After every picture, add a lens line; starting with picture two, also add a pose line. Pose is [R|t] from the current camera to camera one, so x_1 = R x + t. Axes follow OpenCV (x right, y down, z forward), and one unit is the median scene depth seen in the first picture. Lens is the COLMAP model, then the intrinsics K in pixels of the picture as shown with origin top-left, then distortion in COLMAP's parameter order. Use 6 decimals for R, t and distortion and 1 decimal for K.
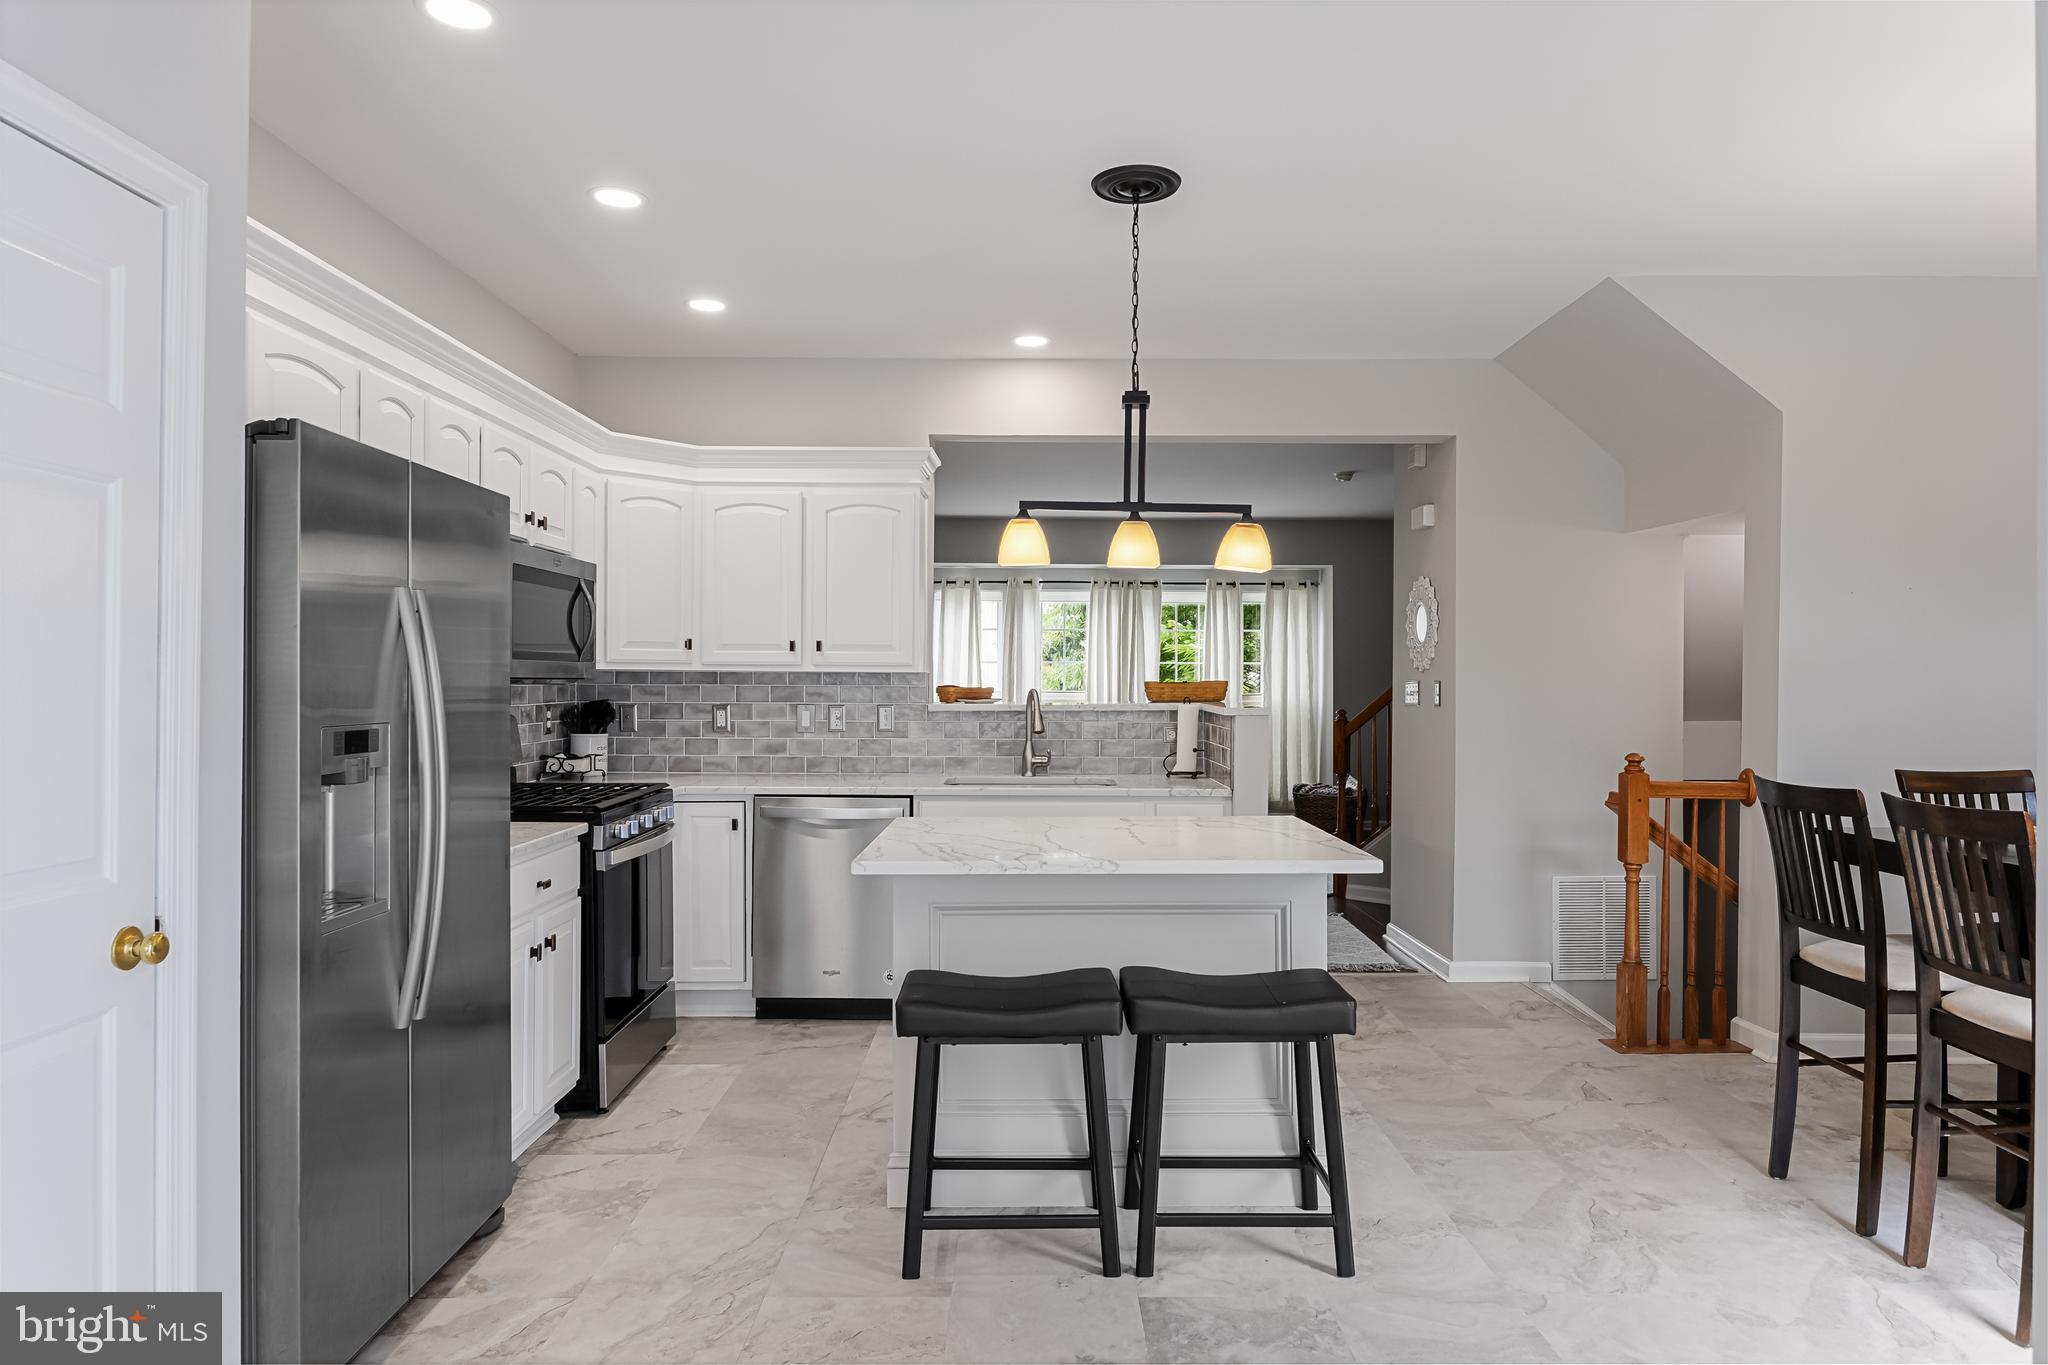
lens RADIAL K [[1254.3, 0, 1019.2], [0, 1254.3, 681.1], [0, 0, 1]] dist [-0.009487, 0.000795]
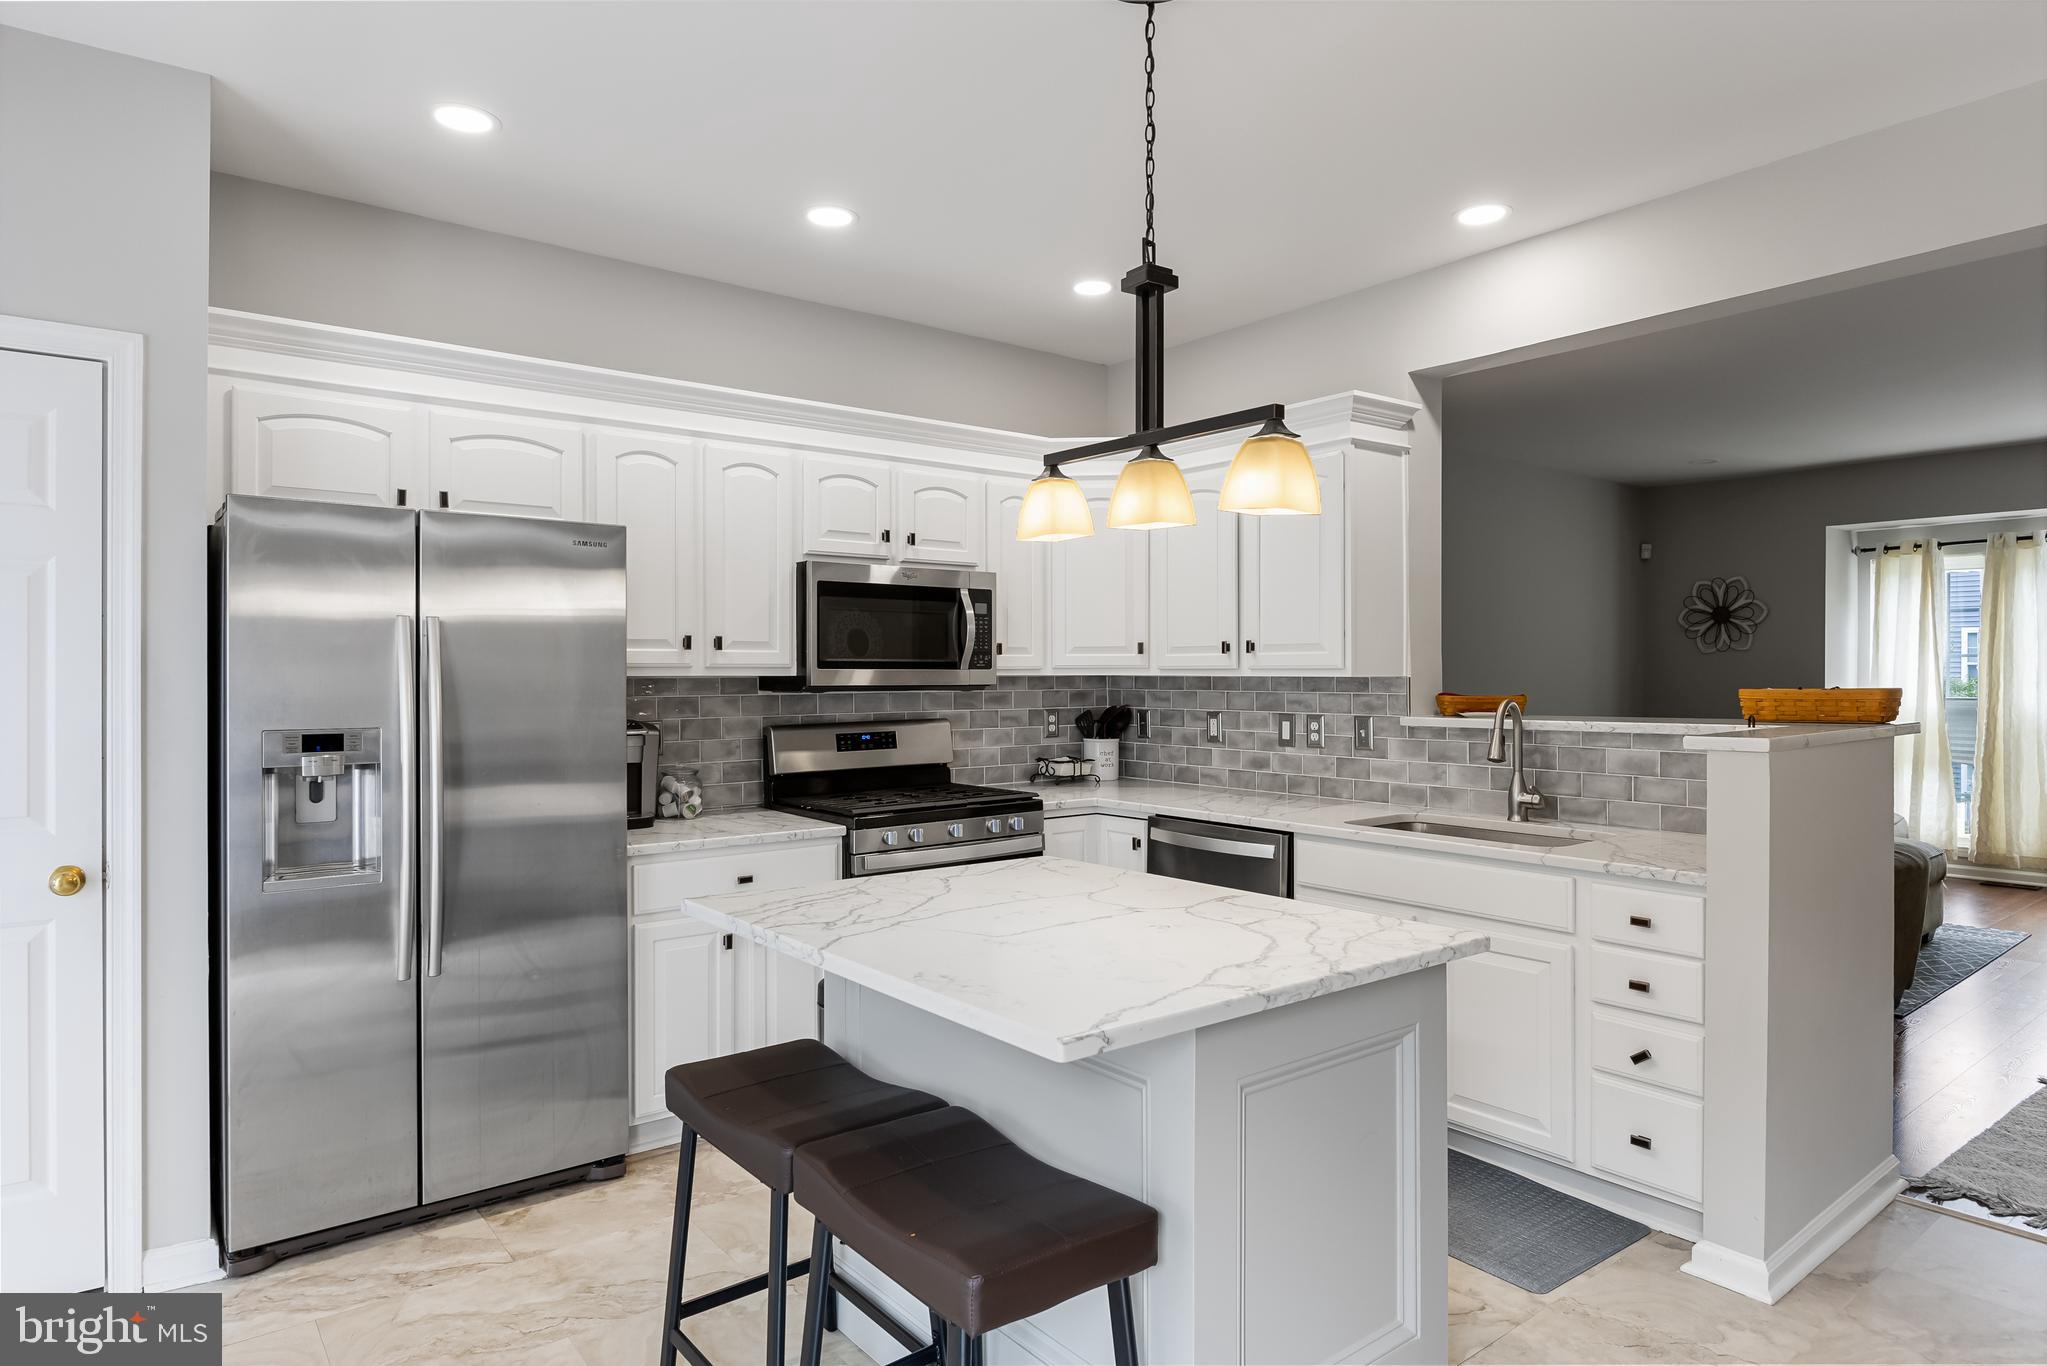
lens RADIAL K [[1172.8, 0, 1016.6], [0, 1172.8, 682.8], [0, 0, 1]] dist [-0.015174, 0.003801]
pose [[0.616884, 0.000536, -0.787054, 0.367107], [0.002927, 0.999991, 0.002974, -0.006049], [0.787049, -0.004138, 0.616877, 0.370960]]
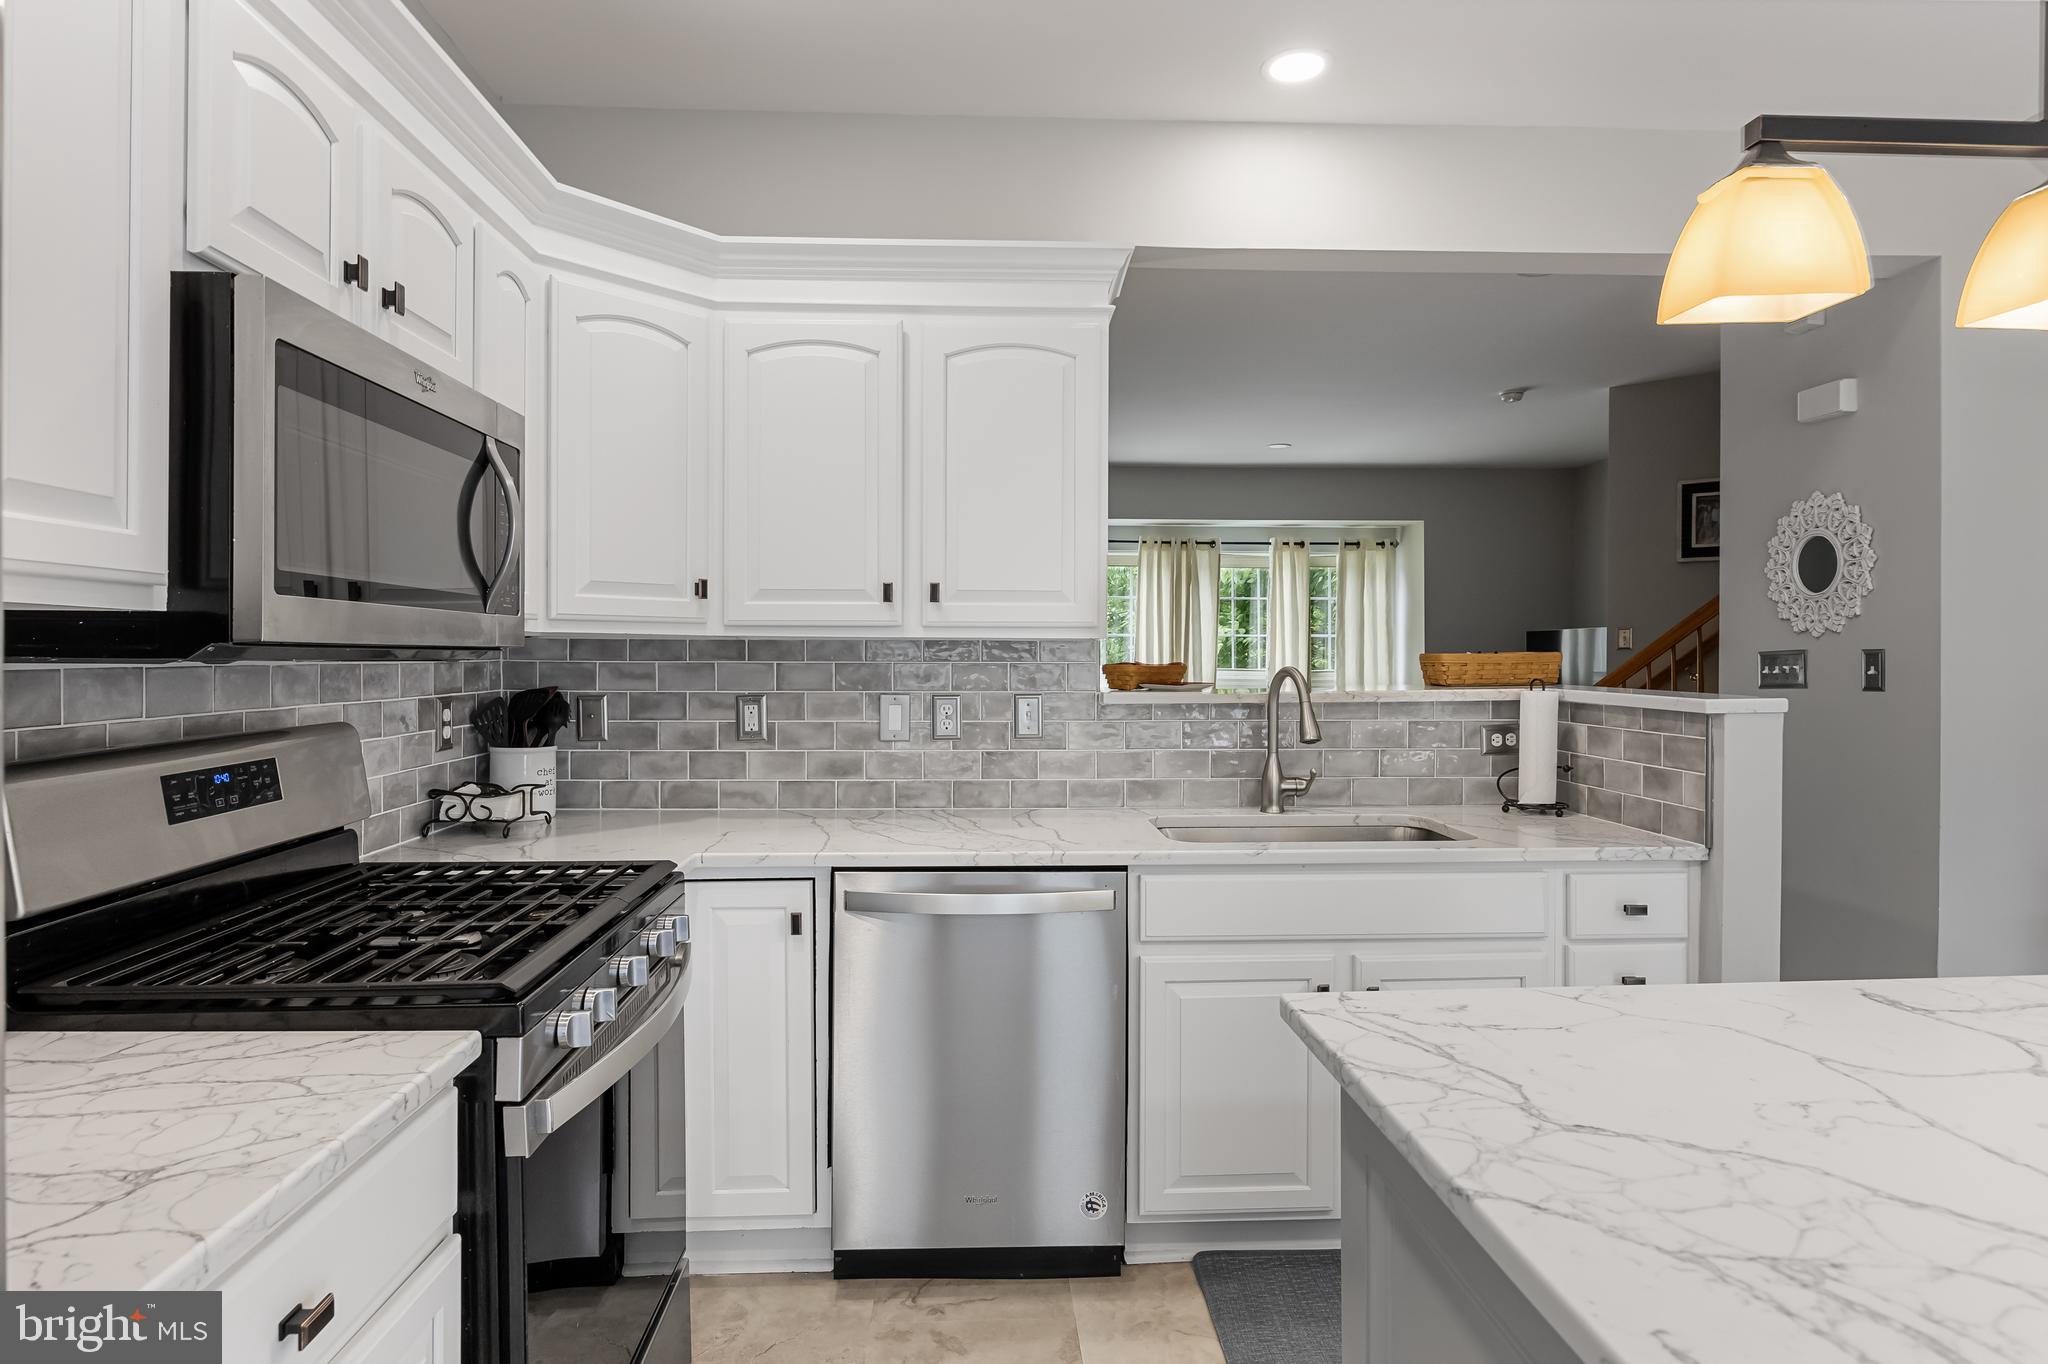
lens RADIAL K [[1152.2, 0, 1017.8], [0, 1152.2, 657.0], [0, 0, 1]] dist [-0.004312, 0.003420]
pose [[0.998709, -0.003537, 0.050665, -0.145445], [0.003604, 0.999993, -0.001243, 0.002106], [-0.050661, 0.001424, 0.998715, 0.468339]]
